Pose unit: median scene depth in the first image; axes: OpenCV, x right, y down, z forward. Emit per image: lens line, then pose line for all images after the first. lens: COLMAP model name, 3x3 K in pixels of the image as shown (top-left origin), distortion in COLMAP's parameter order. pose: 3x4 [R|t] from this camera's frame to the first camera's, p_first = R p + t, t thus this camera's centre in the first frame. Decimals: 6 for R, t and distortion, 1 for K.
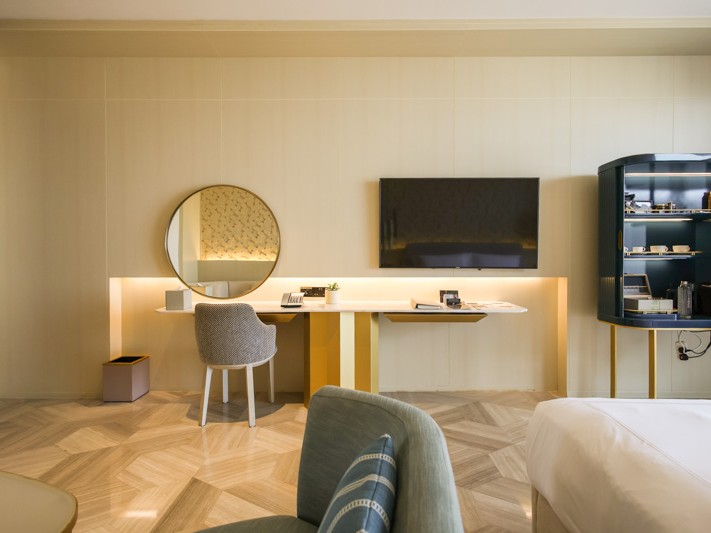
lens RADIAL K [[378.8, 0, 355.5], [0, 378.8, 266.5], [0, 0, 1]] dist [0.002178, 0.000863]
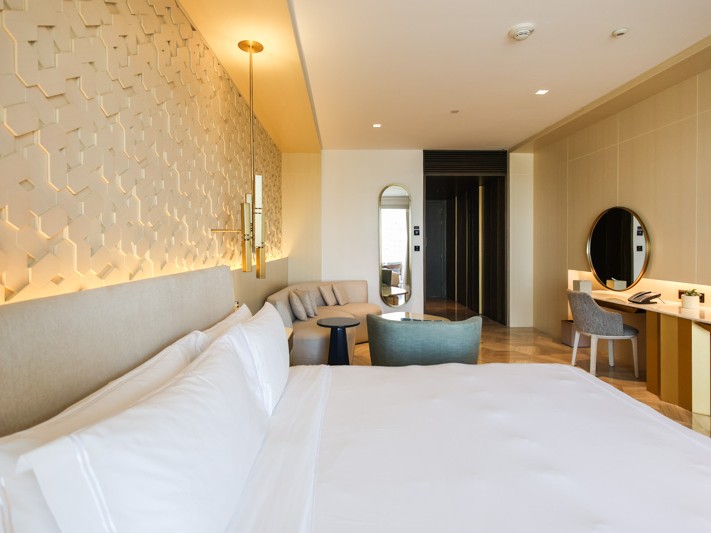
lens RADIAL K [[384.0, 0, 341.1], [0, 384.0, 246.8], [0, 0, 1]] dist [0.005802, 0.002511]
pose [[0.003149, 0.010088, -0.999944, 1.051019], [-0.013289, 0.999861, 0.010045, -0.074976], [0.999907, 0.013257, 0.003283, 0.010432]]
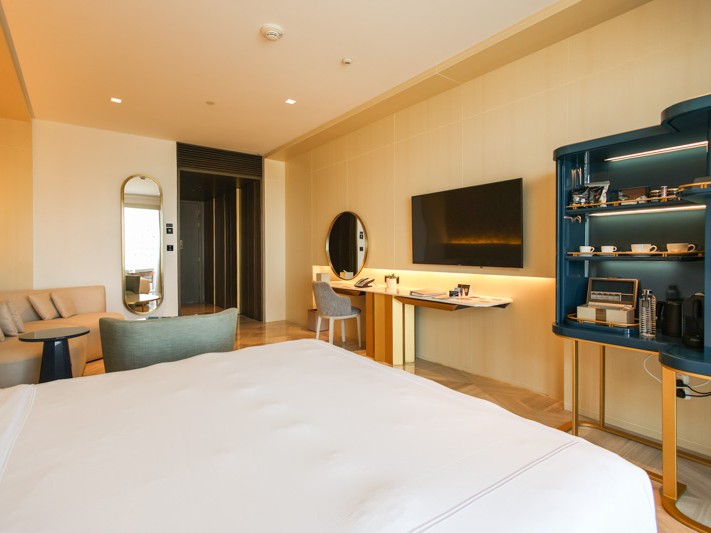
lens RADIAL K [[378.8, 0, 350.8], [0, 378.8, 255.3], [0, 0, 1]] dist [0.006699, 0.002497]
pose [[0.592780, 0.005426, -0.805346, 1.017181], [-0.010454, 0.999945, -0.000958, -0.021749], [0.805296, 0.008987, 0.592804, 0.036271]]
